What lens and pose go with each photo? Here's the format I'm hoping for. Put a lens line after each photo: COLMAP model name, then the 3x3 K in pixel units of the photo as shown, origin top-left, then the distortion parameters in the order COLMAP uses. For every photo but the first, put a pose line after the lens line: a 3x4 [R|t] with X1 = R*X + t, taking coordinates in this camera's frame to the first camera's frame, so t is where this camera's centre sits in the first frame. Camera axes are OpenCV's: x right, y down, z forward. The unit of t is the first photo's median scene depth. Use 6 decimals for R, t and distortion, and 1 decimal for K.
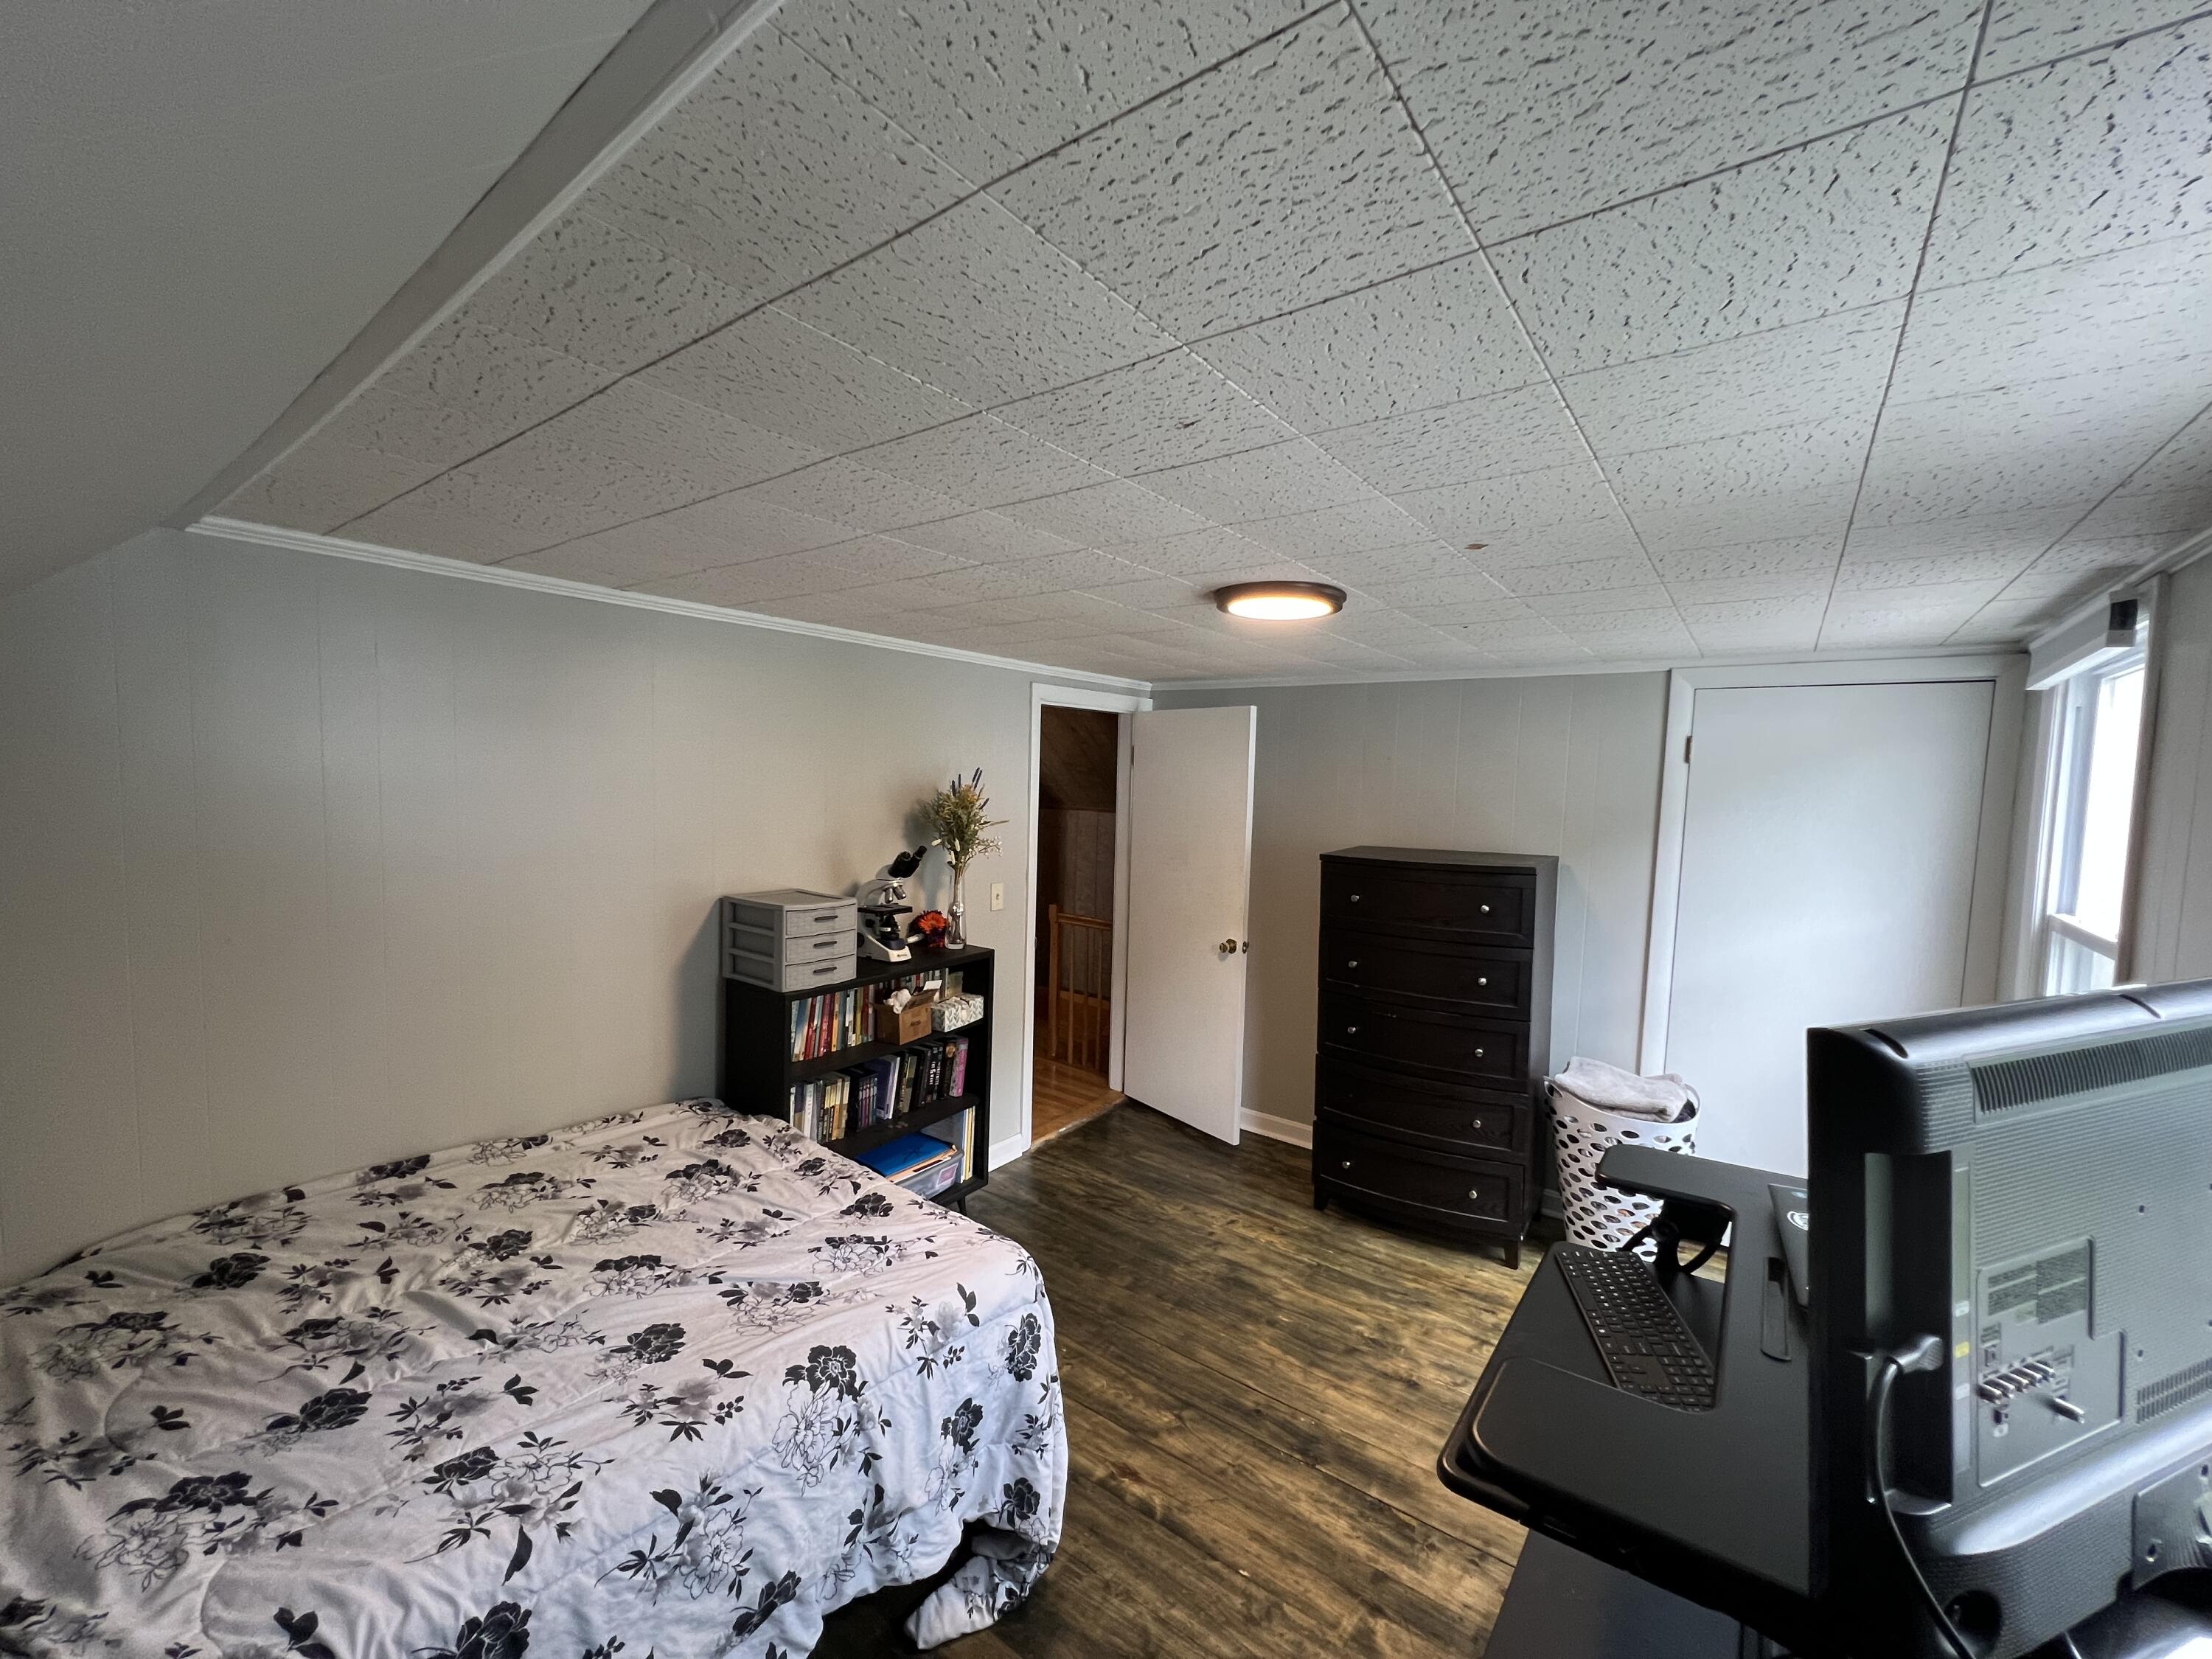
lens RADIAL K [[884.9, 0, 1104.5], [0, 884.9, 835.2], [0, 0, 1]] dist [-0.002149, 0.000420]
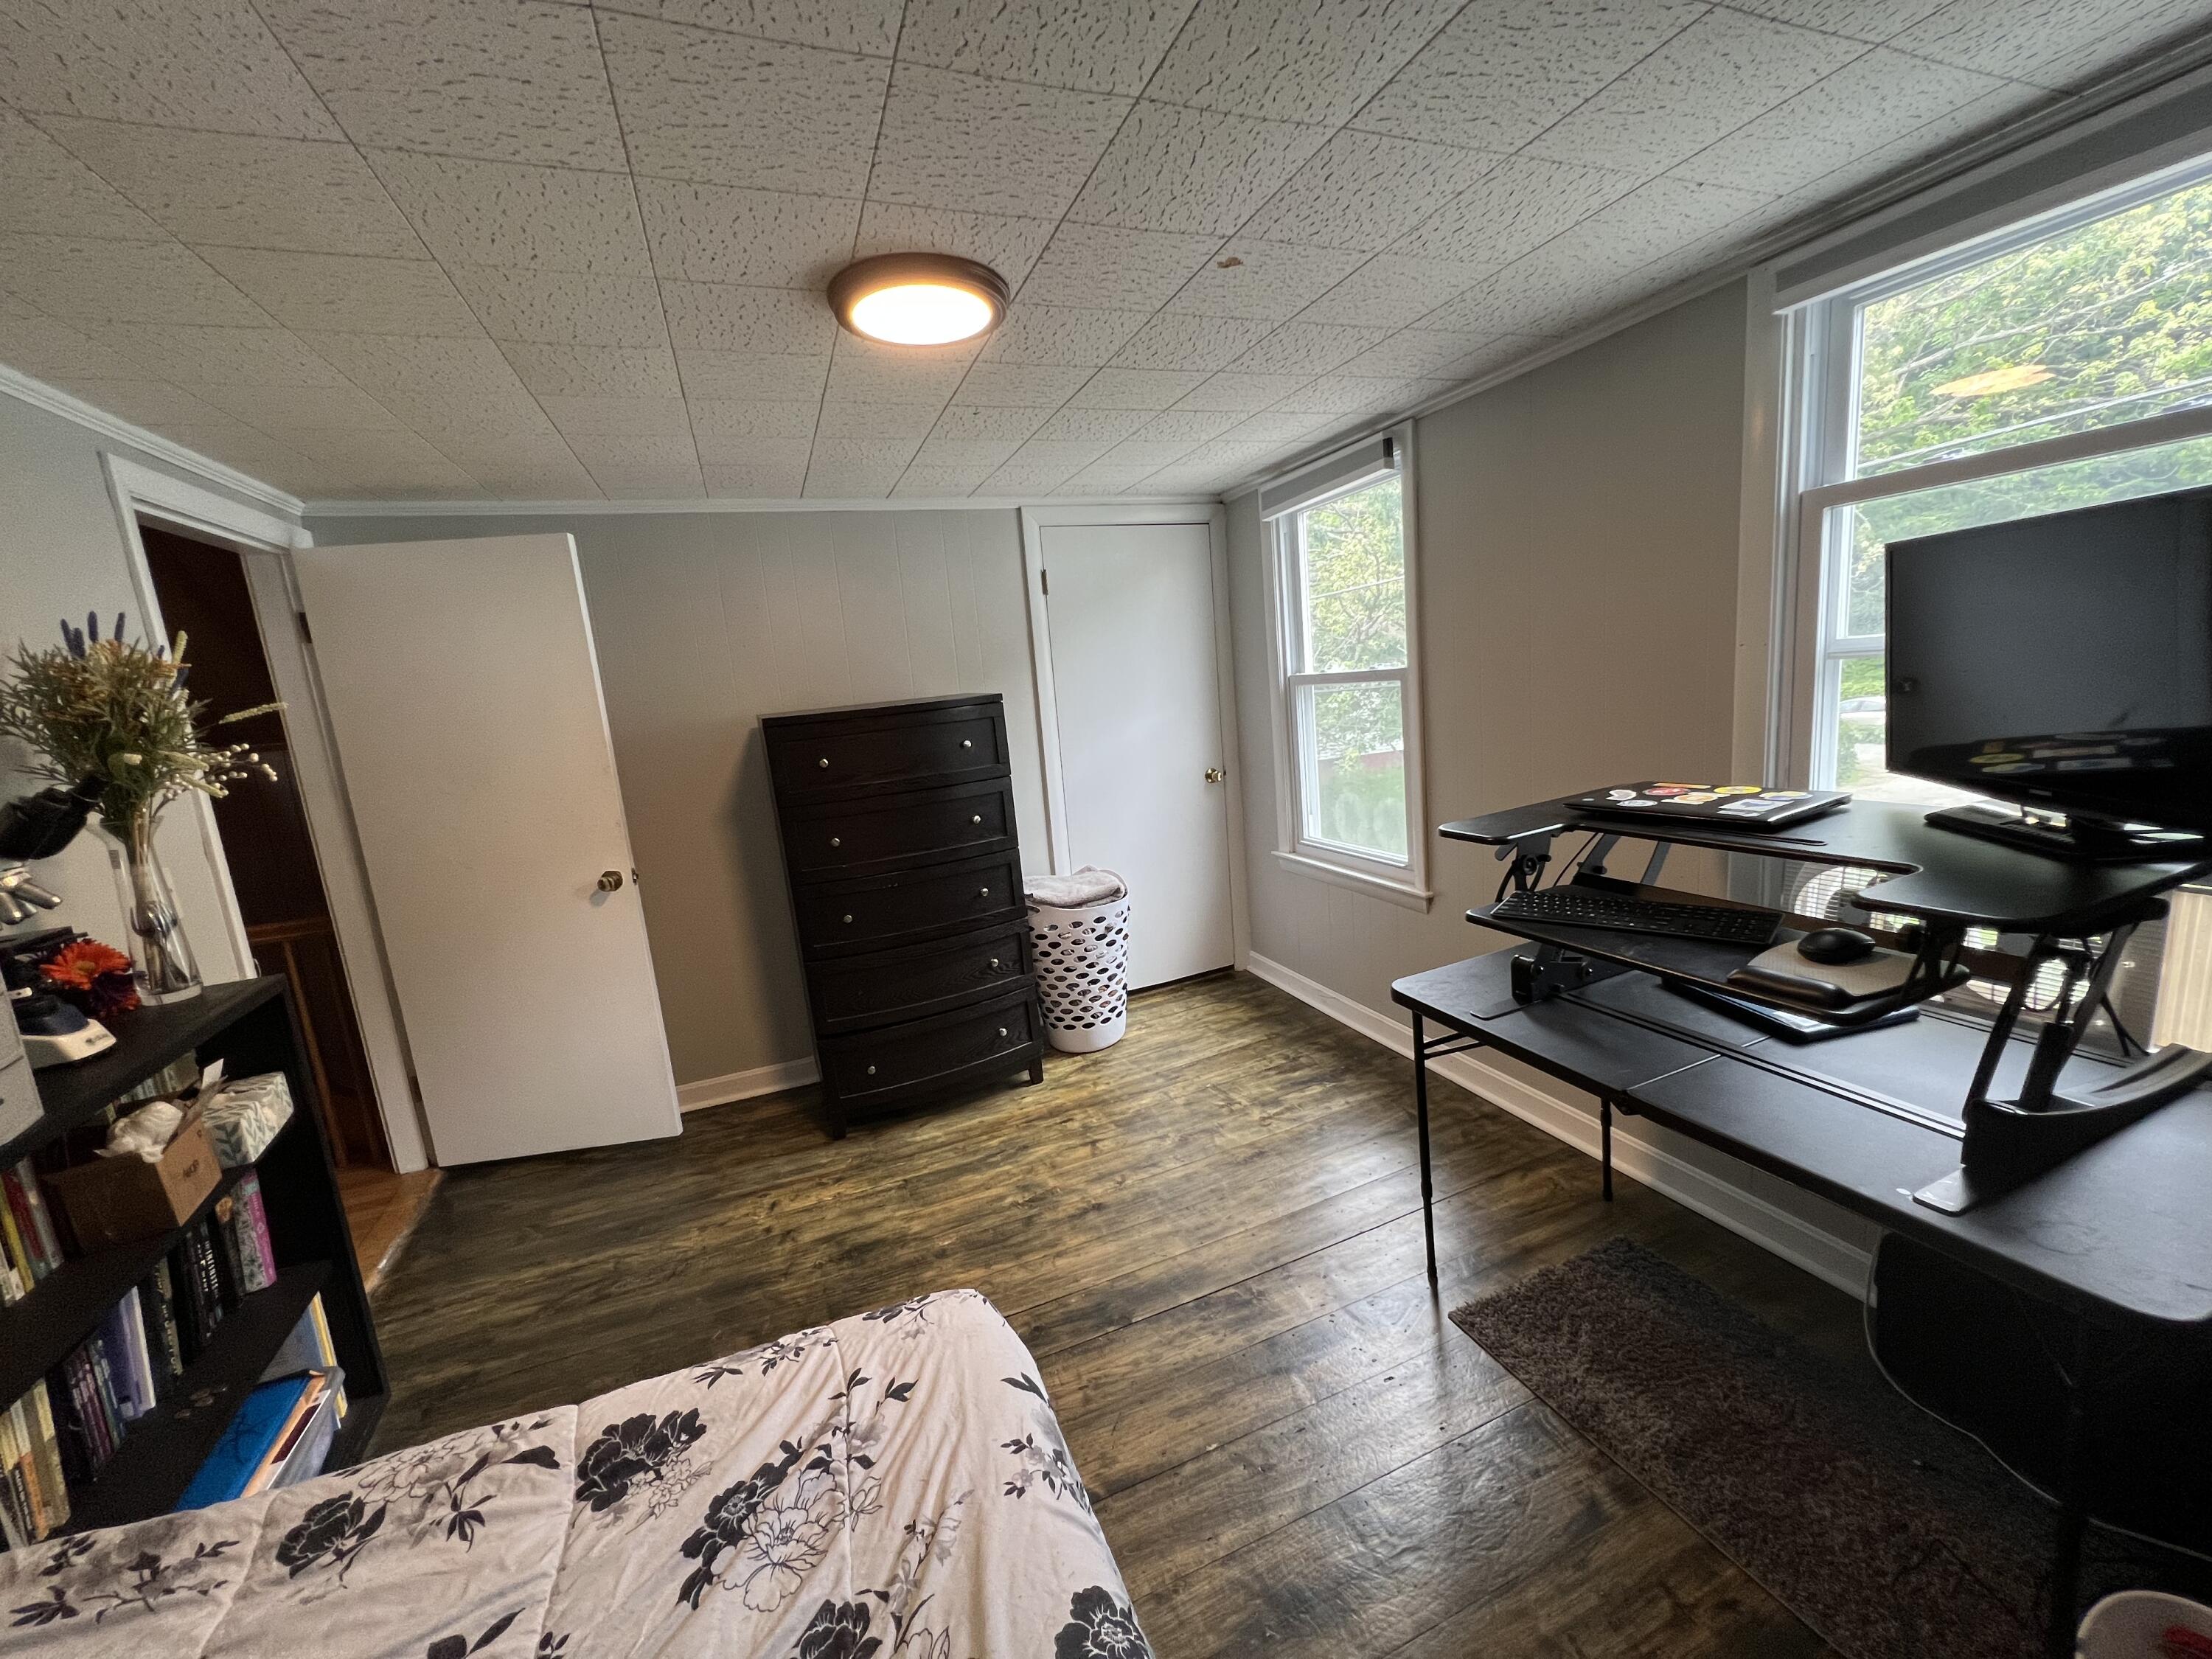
lens RADIAL K [[884.9, 0, 1106.5], [0, 884.9, 837.6], [0, 0, 1]] dist [-0.002149, 0.000420]
pose [[0.515422, -0.221759, 0.827746, -0.311236], [0.157009, 0.974023, 0.163181, 0.050179], [-0.842430, 0.045856, 0.536851, 0.369563]]
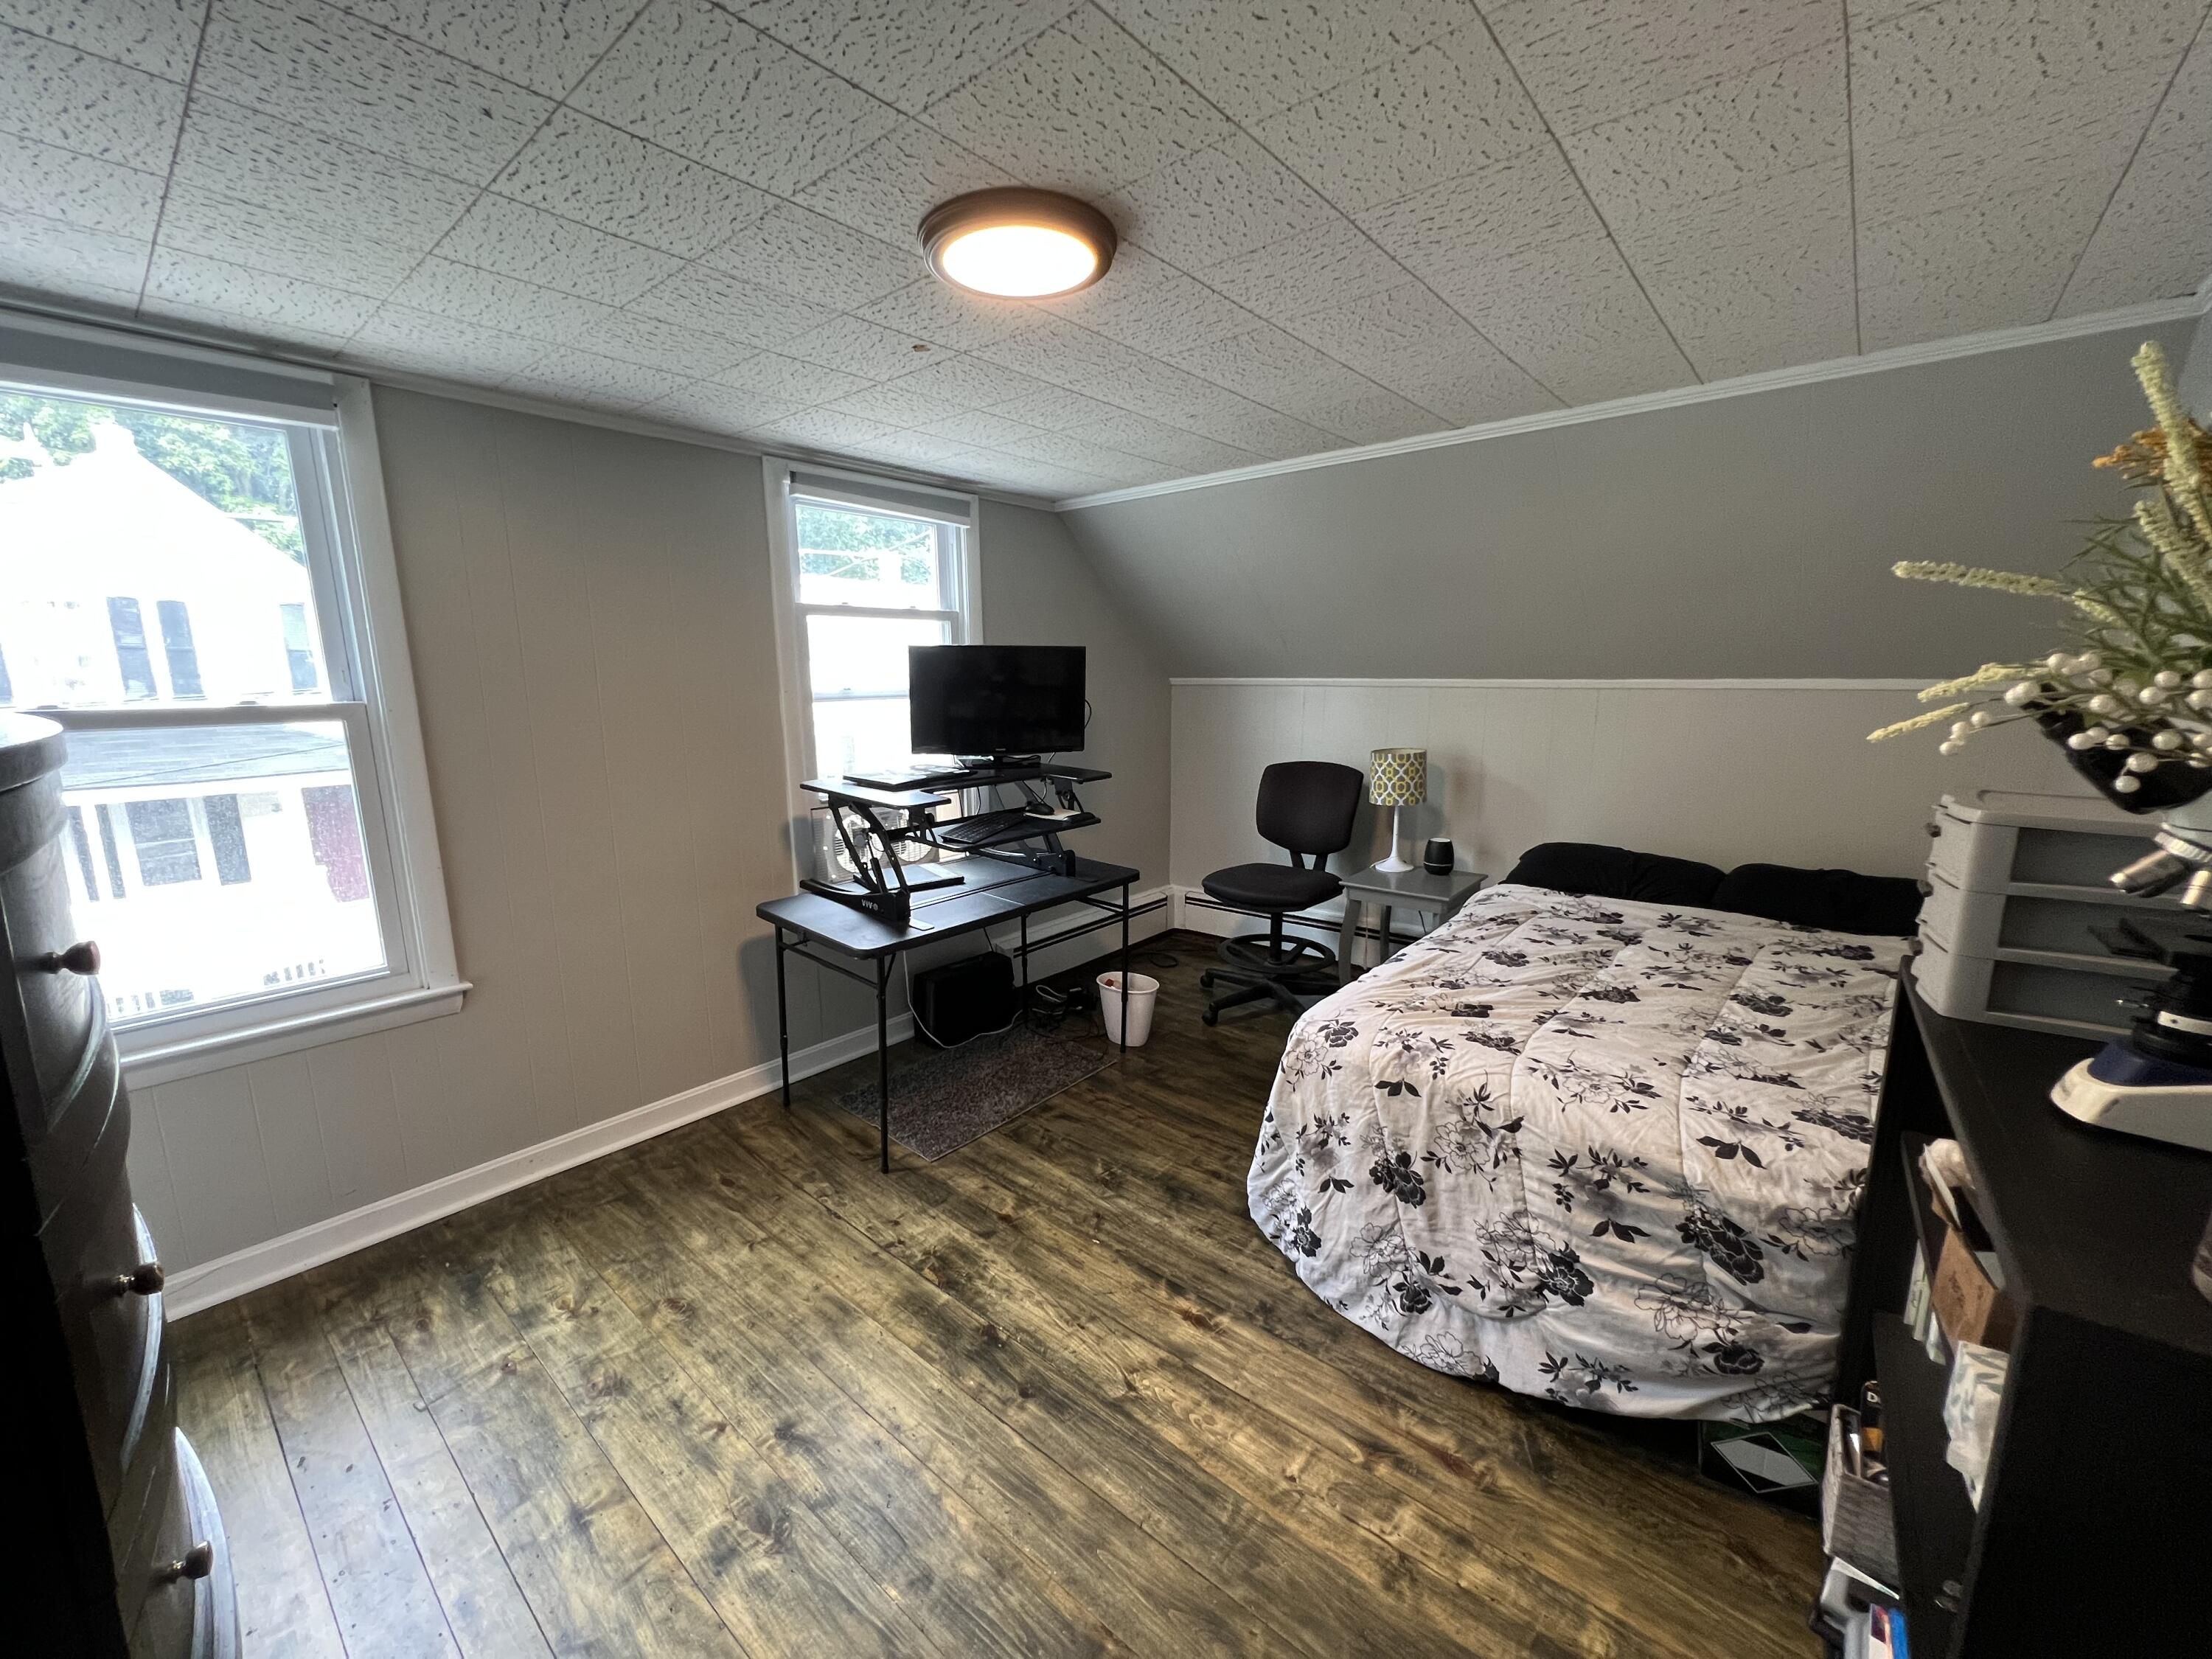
lens RADIAL K [[884.9, 0, 1103.7], [0, 884.9, 837.3], [0, 0, 1]] dist [-0.002149, 0.000420]
pose [[-0.998190, -0.030524, 0.051827, 0.064453], [-0.016605, 0.968023, 0.250312, -0.004893], [-0.057810, 0.248998, -0.966777, 1.284331]]
